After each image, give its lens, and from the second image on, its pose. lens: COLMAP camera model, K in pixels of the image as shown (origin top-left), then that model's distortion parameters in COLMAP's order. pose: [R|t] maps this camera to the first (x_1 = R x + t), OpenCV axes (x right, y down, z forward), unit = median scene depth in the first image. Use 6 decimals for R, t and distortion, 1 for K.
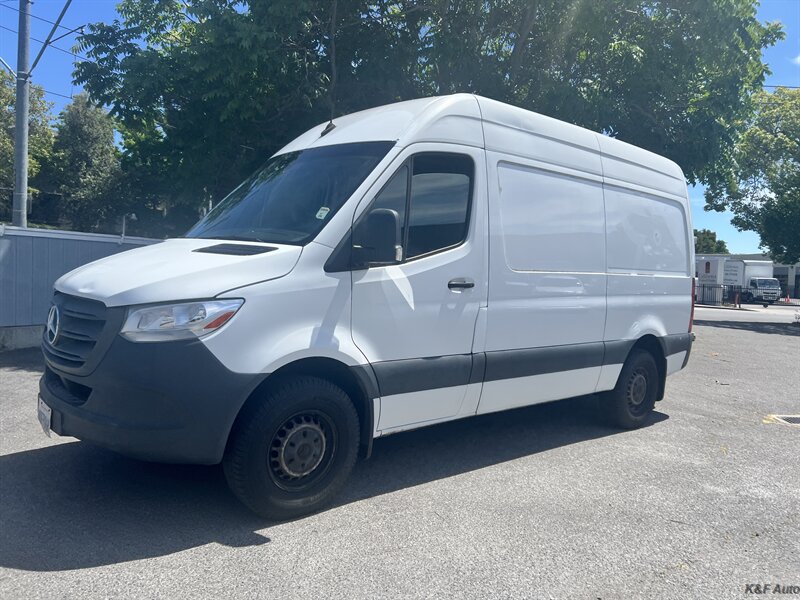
lens RADIAL K [[602.4, 0, 405.2], [0, 602.4, 292.0], [0, 0, 1]] dist [0.054533, -0.059238]
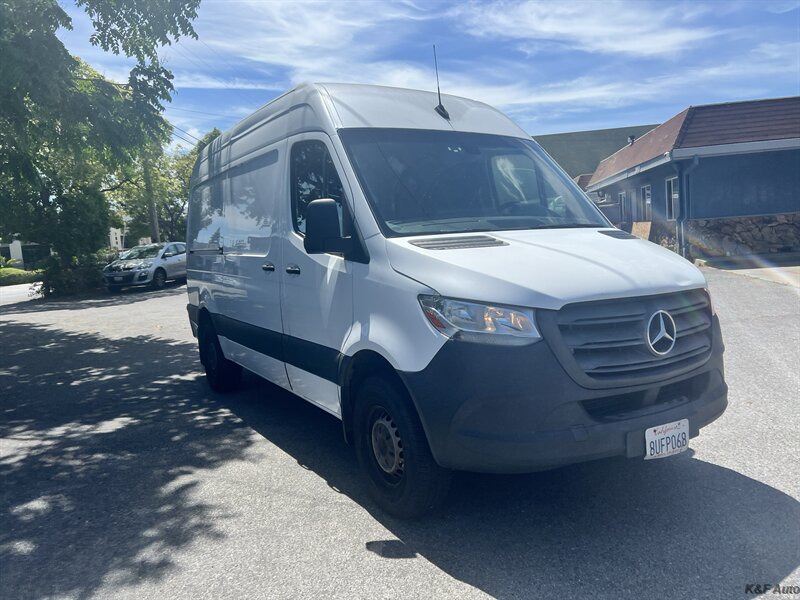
lens RADIAL K [[602.4, 0, 408.1], [0, 602.4, 295.7], [0, 0, 1]] dist [0.054533, -0.059238]
pose [[0.176382, -0.146842, 0.973307, -1.364573], [0.104651, 0.986003, 0.129792, -0.136157], [-0.978743, 0.078965, 0.189280, 1.098631]]
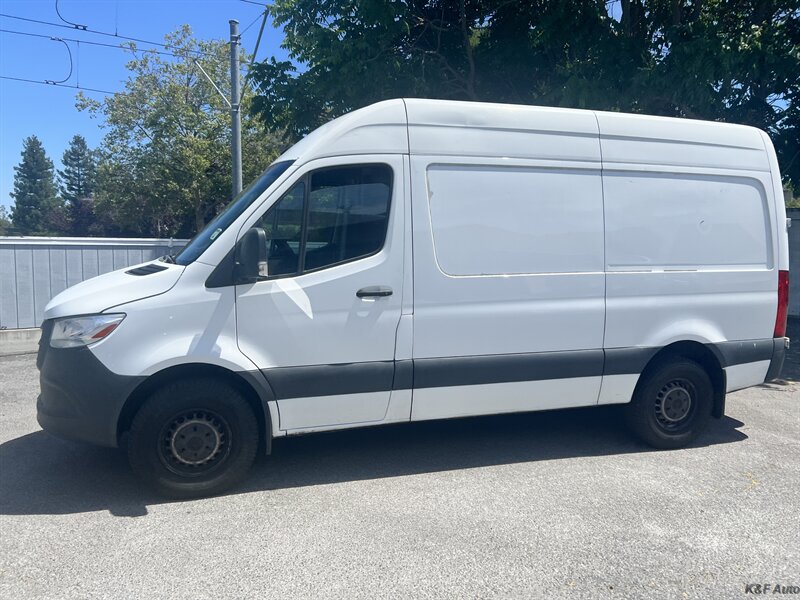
lens RADIAL K [[602.4, 0, 405.8], [0, 602.4, 295.6], [0, 0, 1]] dist [0.054533, -0.059238]
pose [[0.914763, -0.005706, -0.403951, 0.618994], [0.019091, 0.999394, 0.029116, -0.041306], [0.403540, -0.034347, 0.914317, 0.102983]]
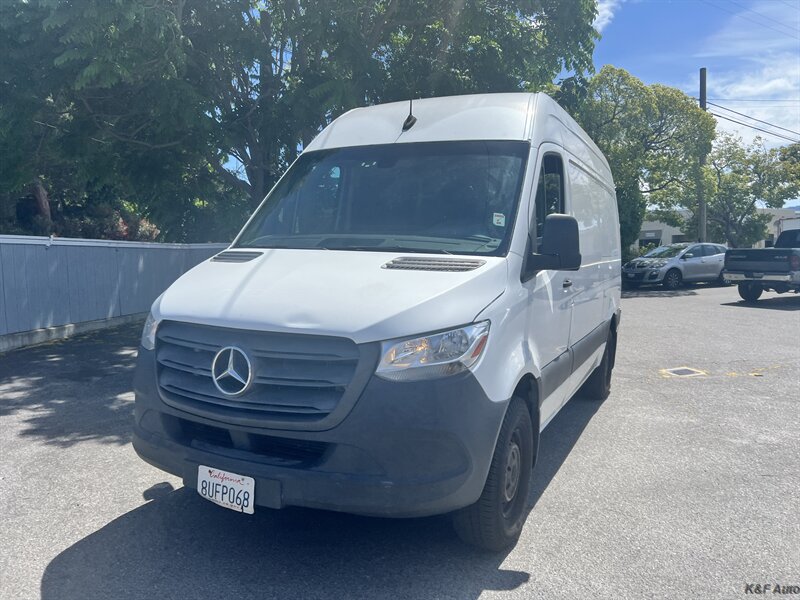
lens RADIAL K [[602.4, 0, 405.1], [0, 602.4, 291.0], [0, 0, 1]] dist [0.054533, -0.059238]
pose [[0.920781, -0.063854, 0.384817, -0.617425], [0.049887, 0.997687, 0.046180, -0.068075], [-0.386876, -0.023324, 0.921837, 0.182815]]
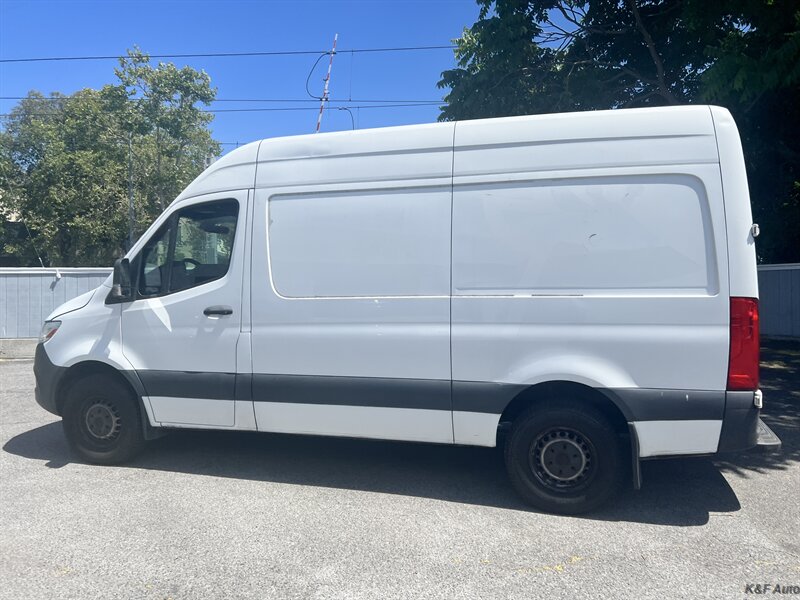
lens RADIAL K [[602.1, 0, 404.1], [0, 602.1, 292.1], [0, 0, 1]] dist [0.055559, -0.061175]
pose [[0.537701, -0.020638, -0.842883, 1.424032], [-0.000275, 0.999696, -0.024653, -0.024273], [0.843136, 0.013488, 0.537531, 0.754836]]
